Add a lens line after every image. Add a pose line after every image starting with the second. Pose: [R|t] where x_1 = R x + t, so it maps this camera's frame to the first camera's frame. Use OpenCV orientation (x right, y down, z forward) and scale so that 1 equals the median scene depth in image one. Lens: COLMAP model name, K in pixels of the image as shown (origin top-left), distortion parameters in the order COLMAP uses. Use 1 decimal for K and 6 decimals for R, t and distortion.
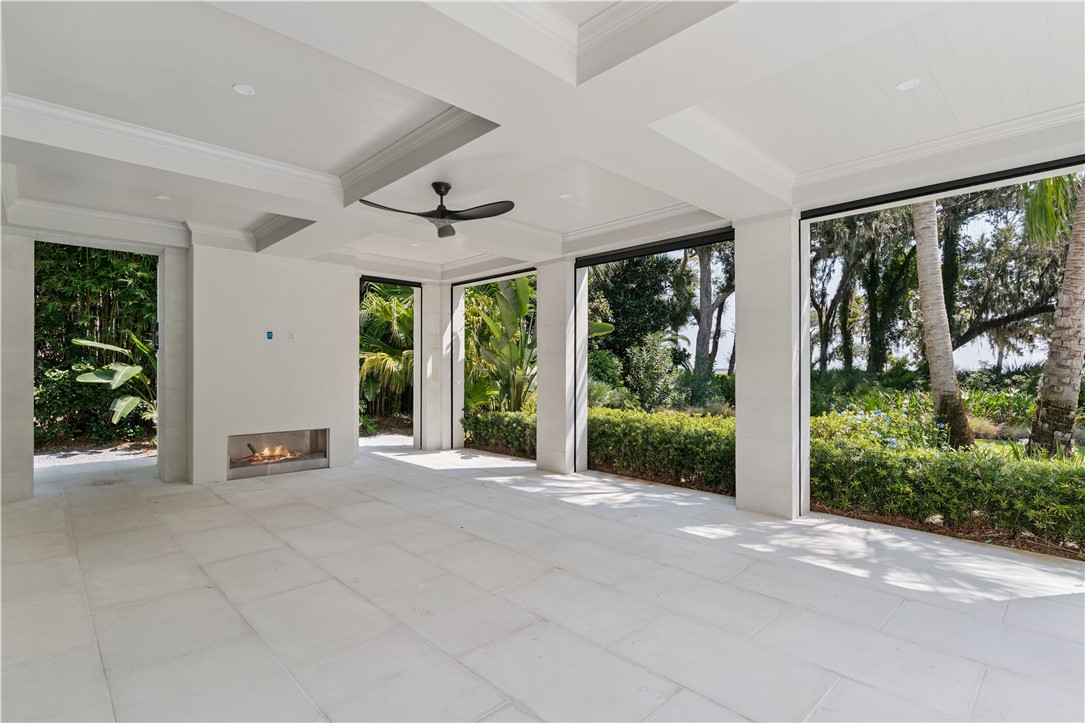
lens RADIAL K [[526.8, 0, 542.7], [0, 526.8, 374.1], [0, 0, 1]] dist [-0.002253, 0.000073]
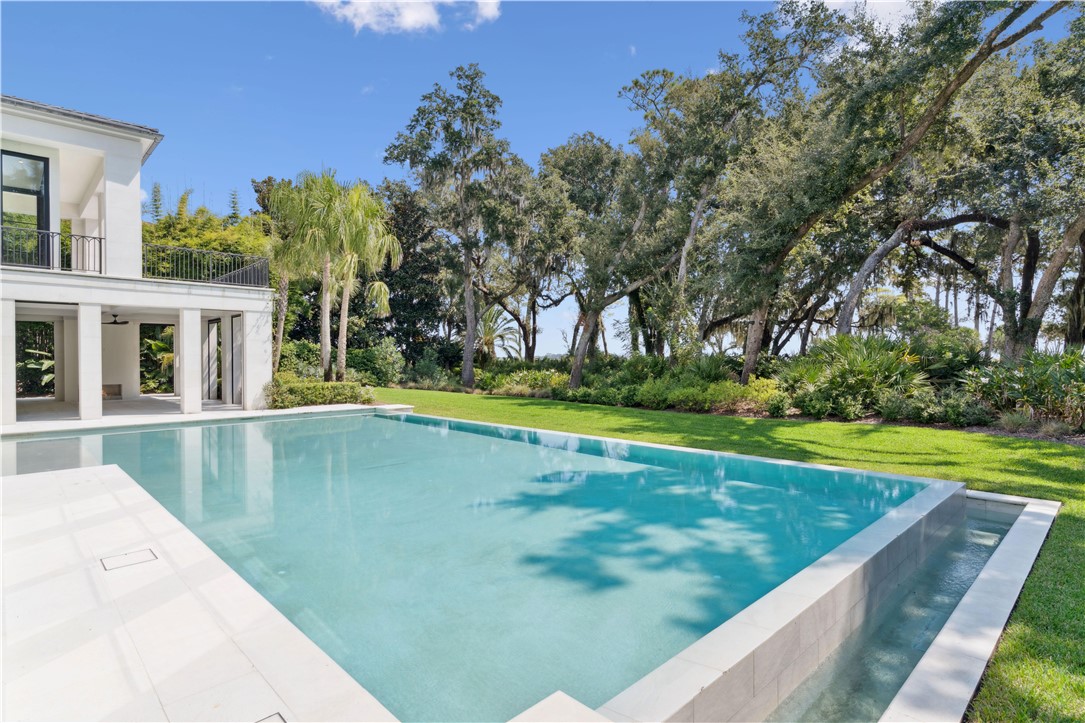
lens RADIAL K [[571.2, 0, 542.5], [0, 571.2, 361.5], [0, 0, 1]] dist [0.003578, 0.000897]
pose [[0.999802, -0.005254, -0.019188, 1.934546], [0.005205, 0.999983, -0.002616, 0.007715], [0.019201, 0.002515, 0.999812, -2.001057]]
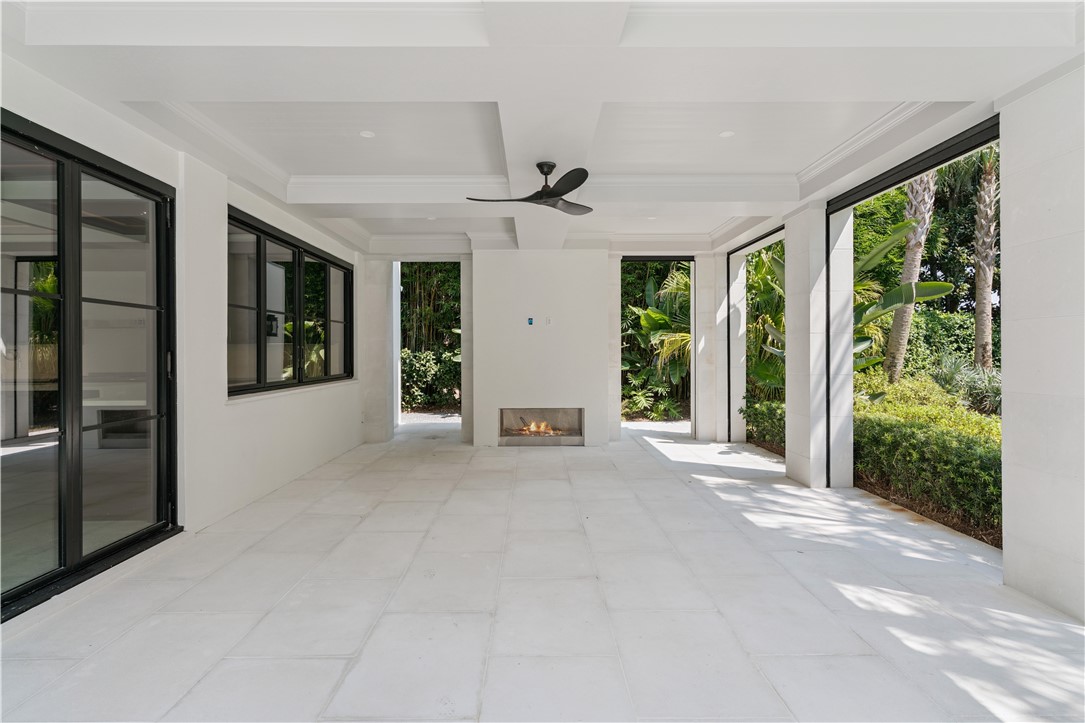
lens RADIAL K [[571.2, 0, 542.5], [0, 571.2, 361.5], [0, 0, 1]] dist [0.003578, 0.000897]
pose [[0.723644, 0.008006, -0.690127, 0.350598], [-0.001536, 0.999949, 0.009989, -0.000519], [0.690172, -0.006168, 0.723619, 0.141502]]
